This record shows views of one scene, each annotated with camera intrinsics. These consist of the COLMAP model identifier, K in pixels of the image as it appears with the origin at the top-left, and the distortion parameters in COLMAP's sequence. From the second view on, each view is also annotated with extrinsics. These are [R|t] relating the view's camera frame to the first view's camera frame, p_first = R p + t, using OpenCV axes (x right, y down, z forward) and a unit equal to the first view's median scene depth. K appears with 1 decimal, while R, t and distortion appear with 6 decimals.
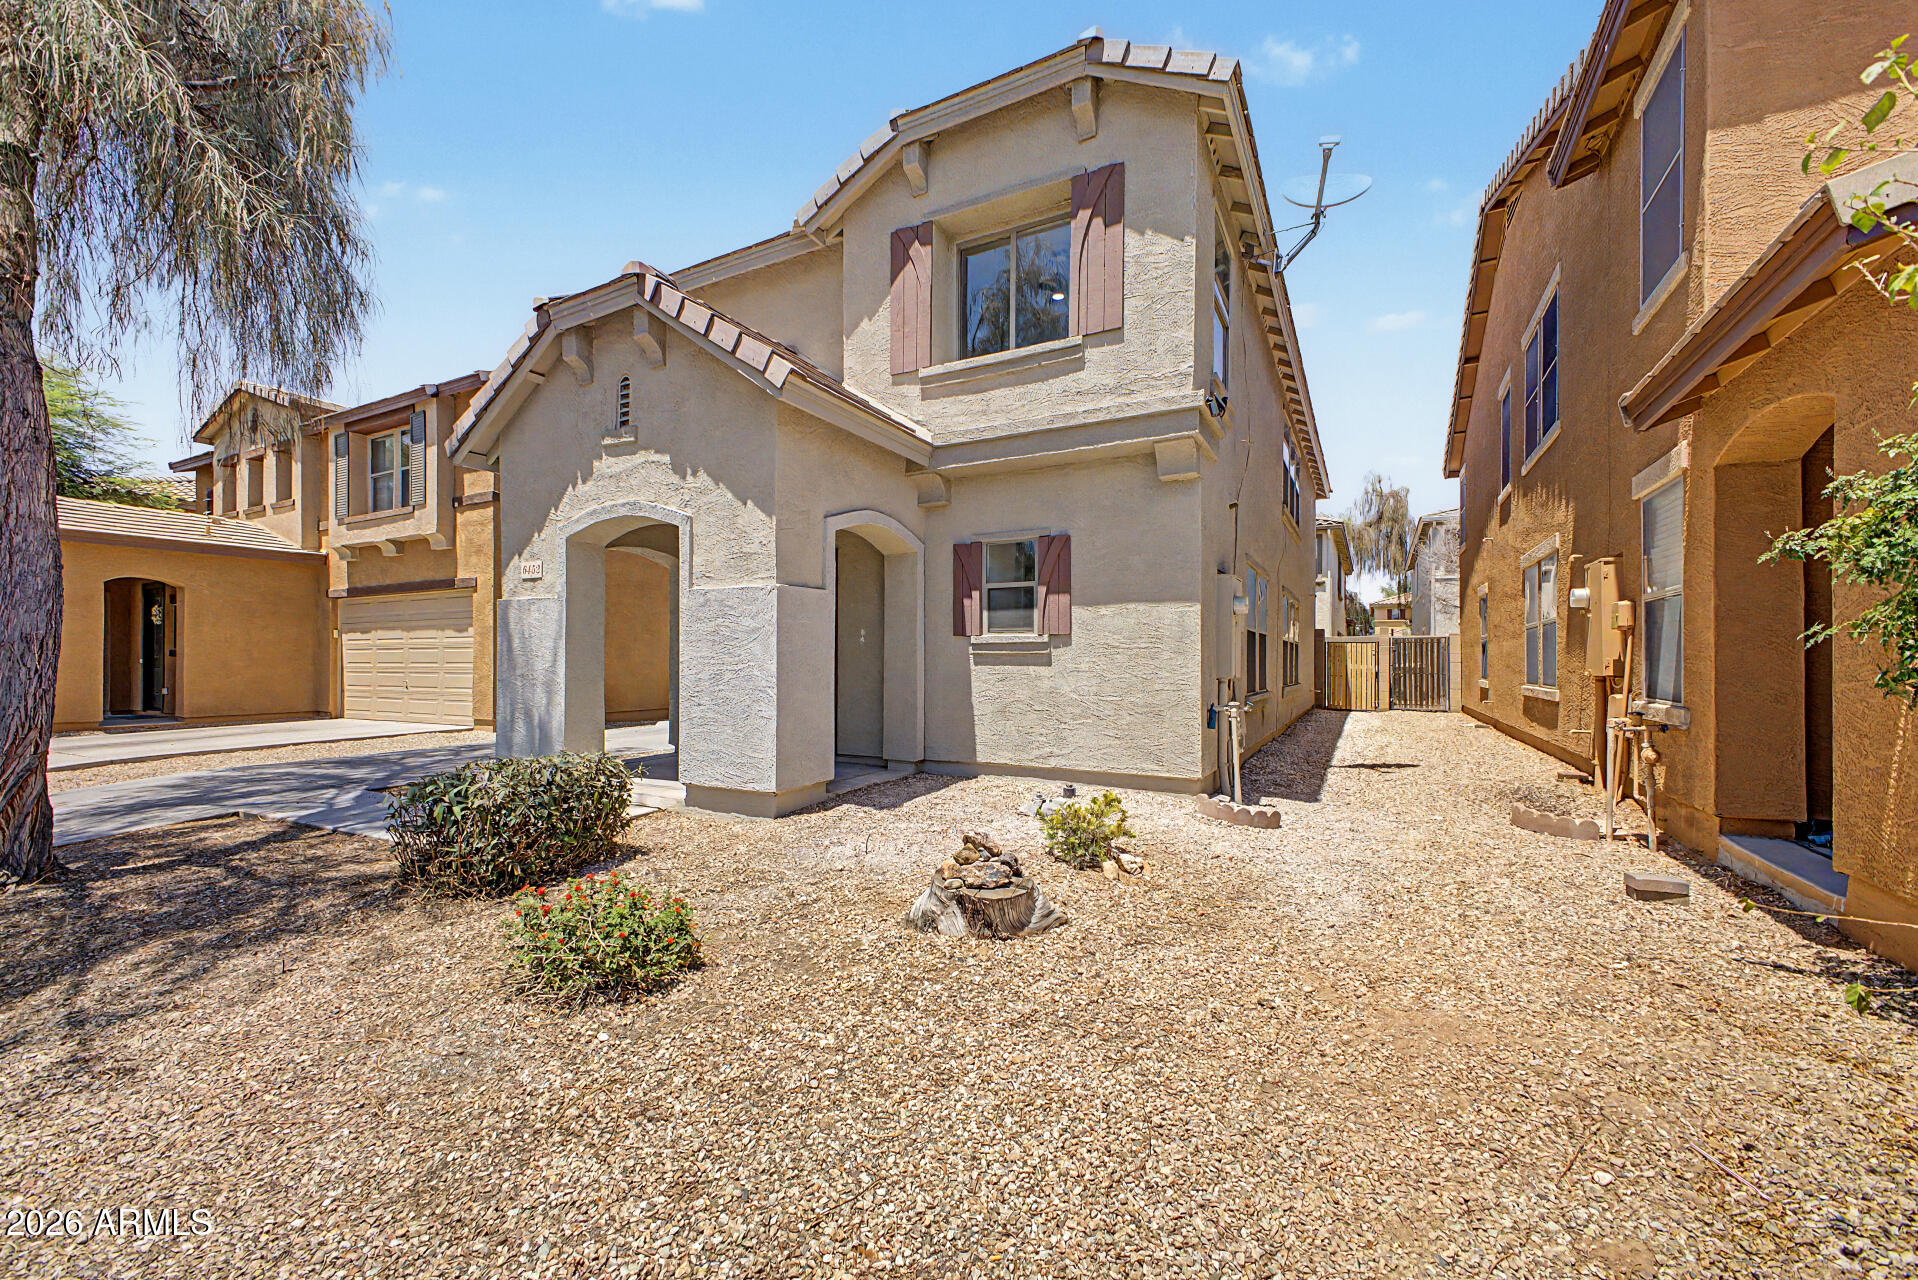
lens RADIAL K [[762.1, 0, 965.6], [0, 762.1, 651.6], [0, 0, 1]] dist [0.005238, -0.000348]
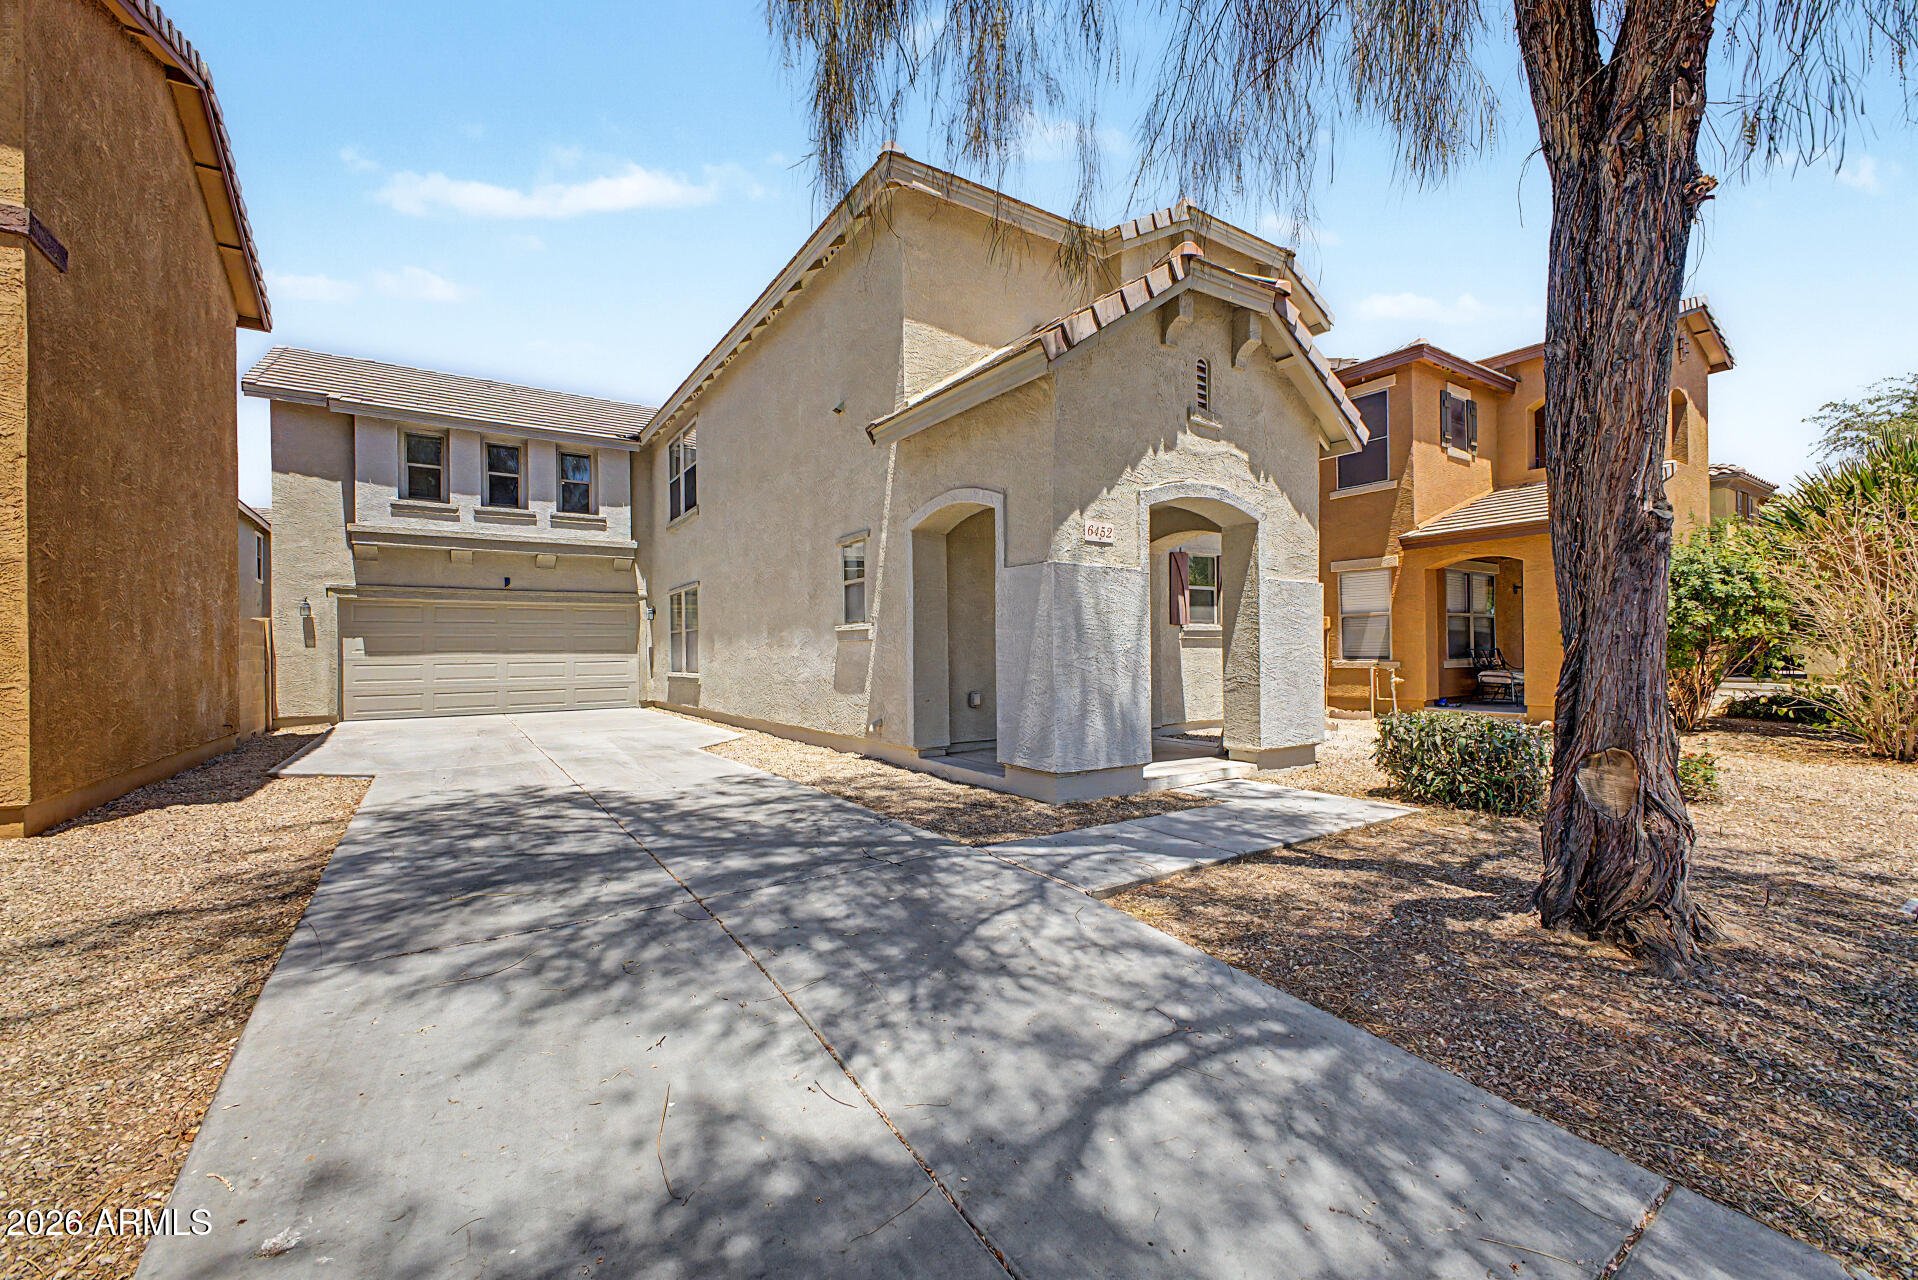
lens RADIAL K [[762.1, 0, 965.6], [0, 762.1, 651.6], [0, 0, 1]] dist [0.005238, -0.000348]
pose [[0.480649, -0.005408, 0.876896, -1.376455], [0.002168, 0.999985, 0.004979, 0.018945], [-0.876910, -0.000492, 0.480654, 0.732432]]
